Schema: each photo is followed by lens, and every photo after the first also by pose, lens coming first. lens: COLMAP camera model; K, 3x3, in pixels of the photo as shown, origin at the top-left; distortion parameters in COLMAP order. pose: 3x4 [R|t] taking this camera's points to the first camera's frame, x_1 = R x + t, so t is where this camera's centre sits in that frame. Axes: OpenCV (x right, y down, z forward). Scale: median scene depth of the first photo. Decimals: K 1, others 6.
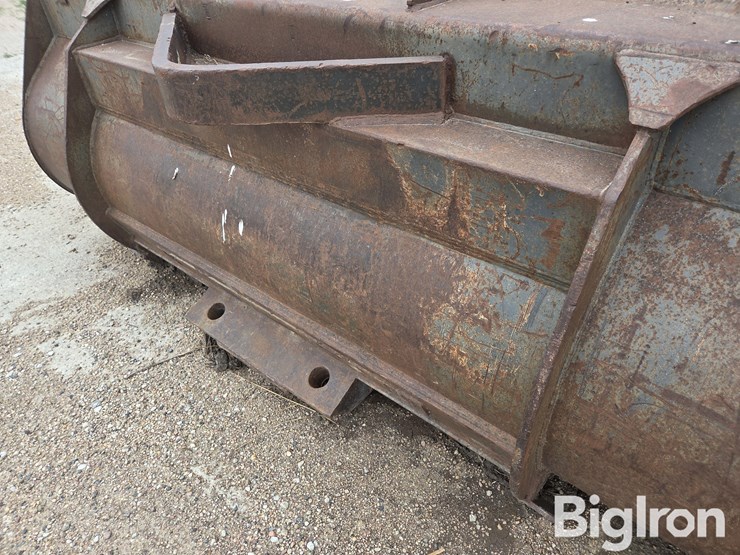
lens RADIAL K [[499.7, 0, 370.5], [0, 499.7, 278.6], [0, 0, 1]] dist [0.072436, -0.068579]
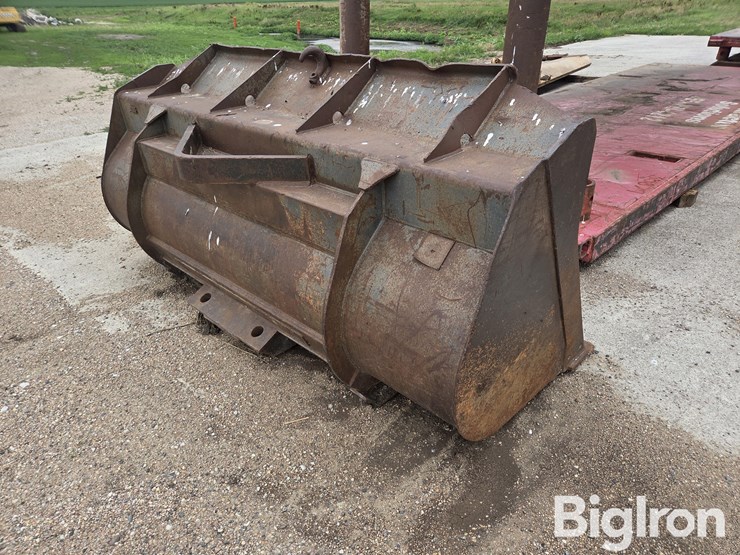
lens RADIAL K [[499.7, 0, 377.5], [0, 499.7, 285.7], [0, 0, 1]] dist [0.072436, -0.068579]
pose [[0.997285, 0.045323, -0.058044, 0.420309], [-0.052375, 0.990597, -0.126392, 0.253667], [0.051770, 0.129089, 0.990281, -0.721557]]
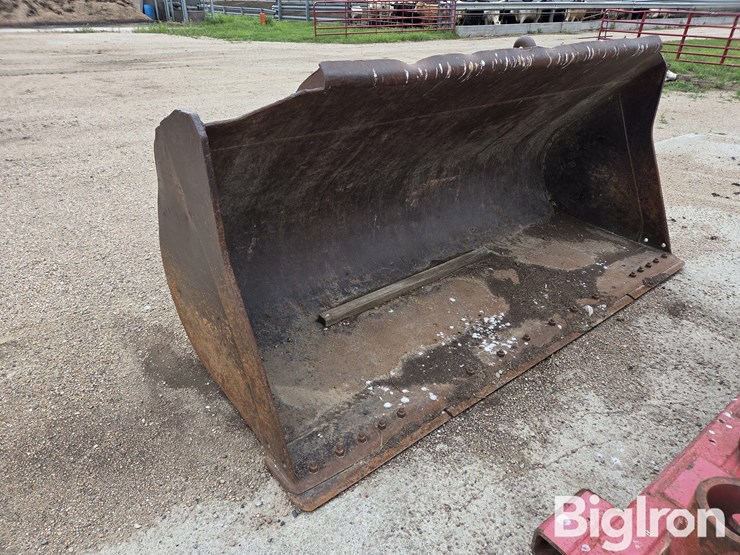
lens RADIAL K [[500.0, 0, 372.8], [0, 500.0, 275.4], [0, 0, 1]] dist [0.072773, -0.066421]
pose [[-0.188914, 0.503860, -0.842874, 1.816322], [-0.598550, 0.621372, 0.505603, -0.863670], [0.778492, 0.600018, 0.184199, 0.729601]]
